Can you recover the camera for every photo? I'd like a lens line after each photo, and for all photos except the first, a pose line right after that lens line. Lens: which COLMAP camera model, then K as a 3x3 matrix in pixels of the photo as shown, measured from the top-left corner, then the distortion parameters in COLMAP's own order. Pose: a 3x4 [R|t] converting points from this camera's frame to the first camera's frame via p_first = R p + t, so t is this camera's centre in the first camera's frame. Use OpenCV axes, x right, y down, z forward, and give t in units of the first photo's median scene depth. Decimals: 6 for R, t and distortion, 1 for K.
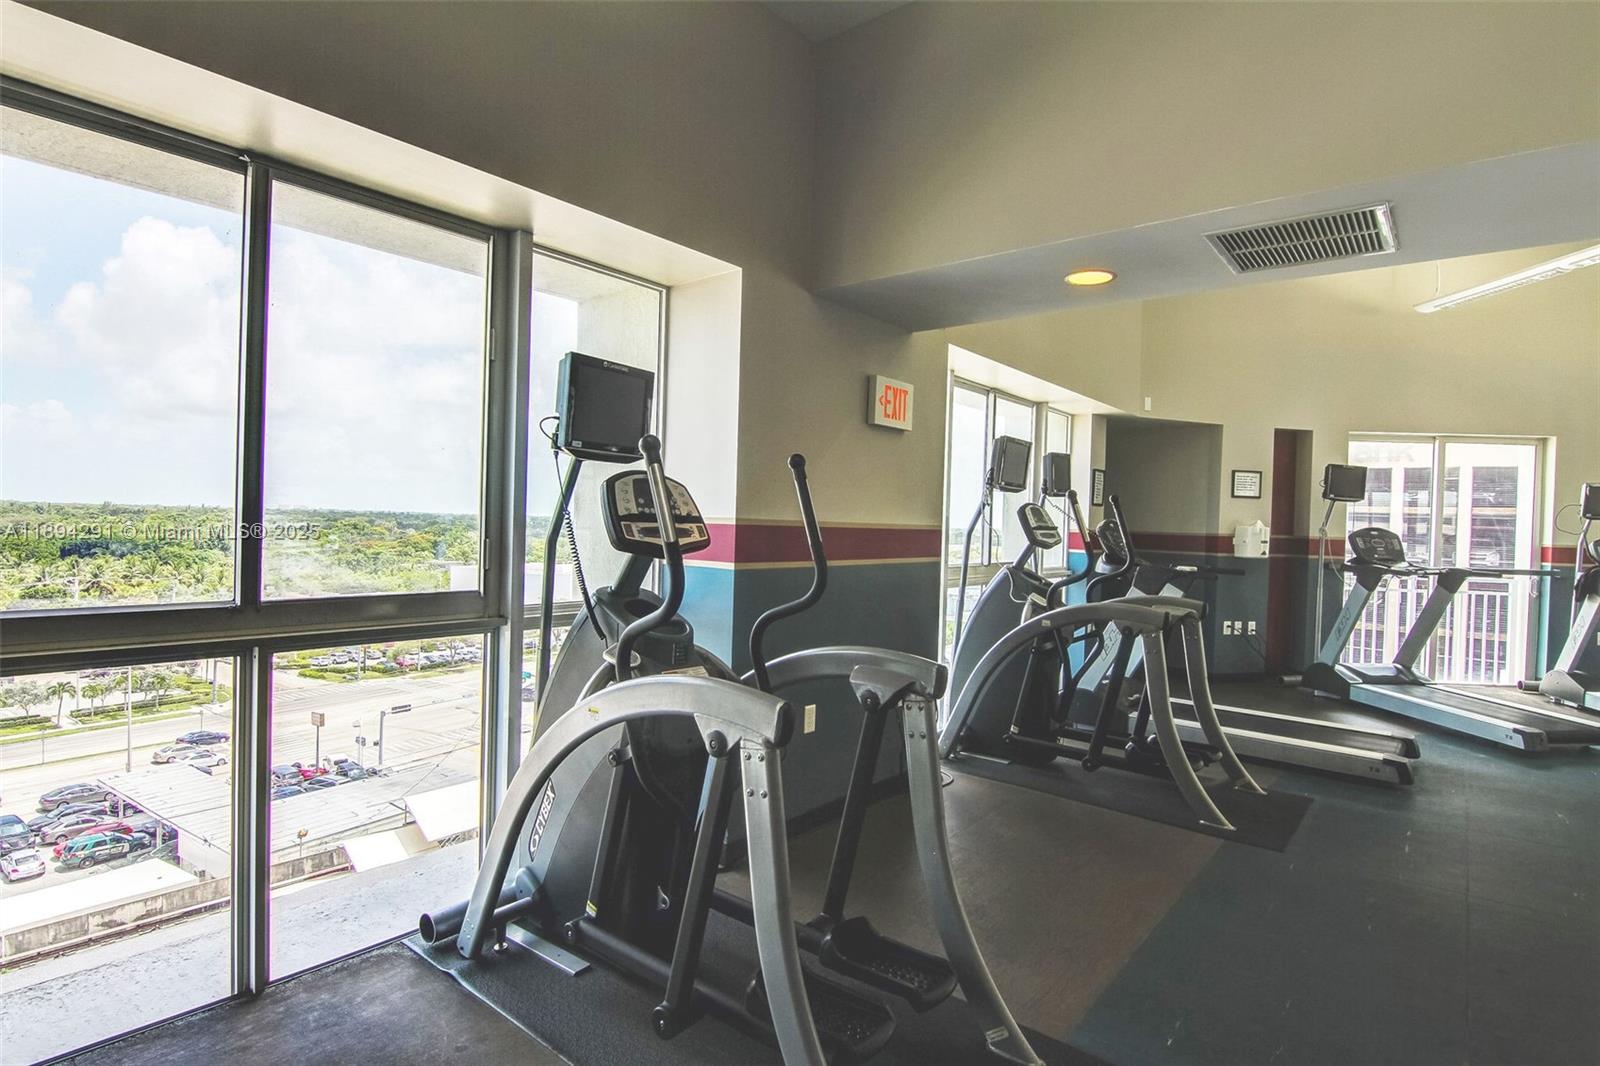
lens RADIAL K [[820.8, 0, 800.0], [0, 820.8, 533.0], [0, 0, 1]] dist [-0.017919, -0.002371]
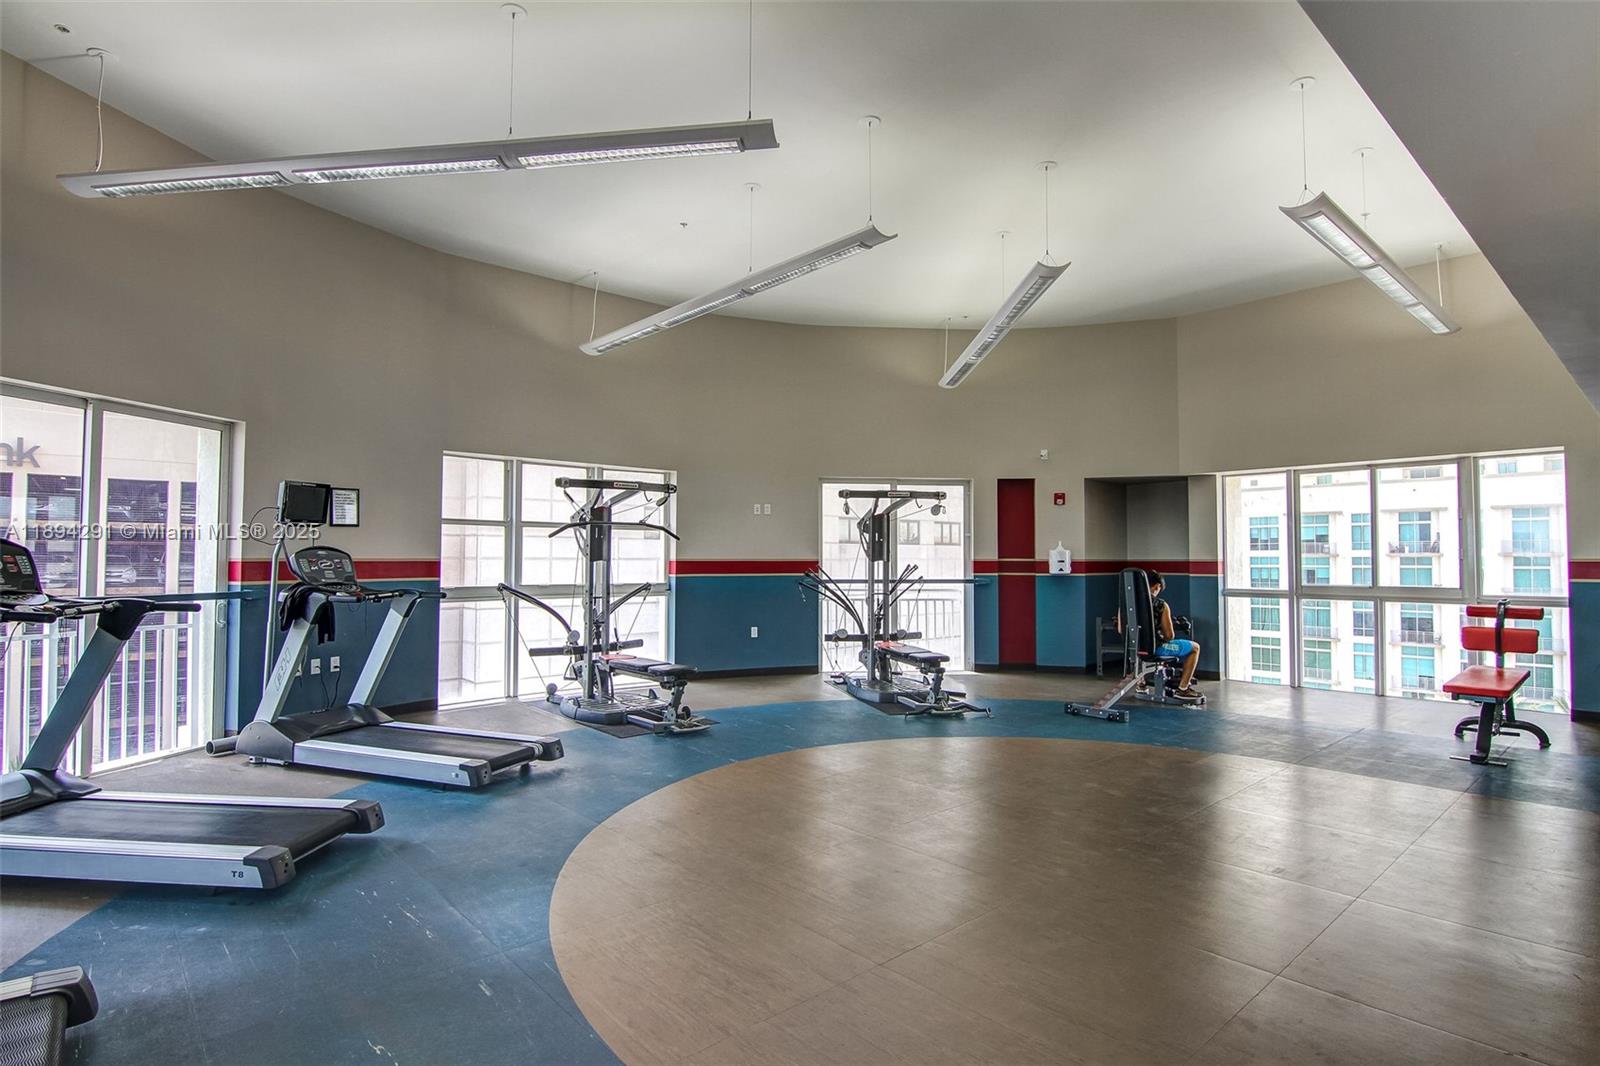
lens RADIAL K [[820.8, 0, 800.0], [0, 820.8, 533.0], [0, 0, 1]] dist [-0.017919, -0.002371]
pose [[0.165423, 0.003876, 0.986215, 0.244300], [0.015972, 0.999851, -0.006609, 0.003825], [-0.986093, 0.016845, 0.165336, 0.338243]]
